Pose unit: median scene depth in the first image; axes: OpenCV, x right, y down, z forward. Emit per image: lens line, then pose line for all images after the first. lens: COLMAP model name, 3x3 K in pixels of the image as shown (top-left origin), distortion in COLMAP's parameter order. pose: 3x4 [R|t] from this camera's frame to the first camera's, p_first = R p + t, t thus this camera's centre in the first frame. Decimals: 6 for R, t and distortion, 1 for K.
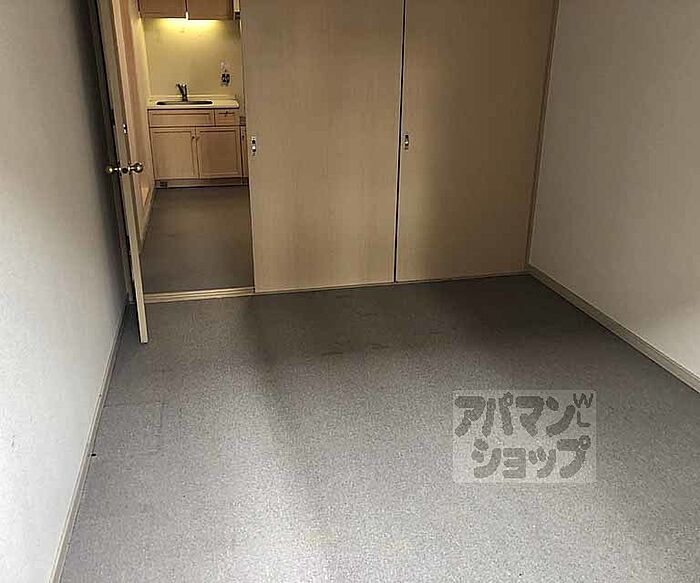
lens RADIAL K [[630.7, 0, 323.2], [0, 630.7, 270.0], [0, 0, 1]] dist [0.005081, -0.001589]
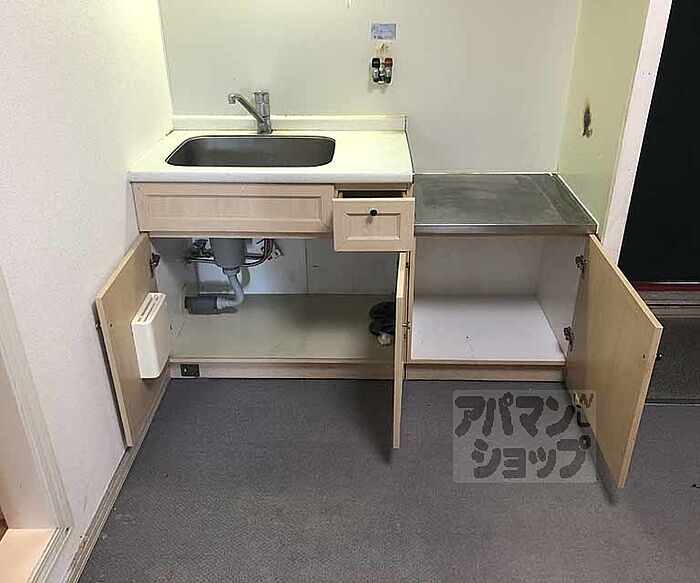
lens RADIAL K [[637.1, 0, 351.0], [0, 637.1, 278.5], [0, 0, 1]] dist [0.030993, -0.008131]
pose [[0.976225, 0.093851, -0.195388, -0.082837], [-0.068275, 0.988659, 0.133762, -0.213750], [0.205726, -0.117242, 0.971561, 0.581616]]
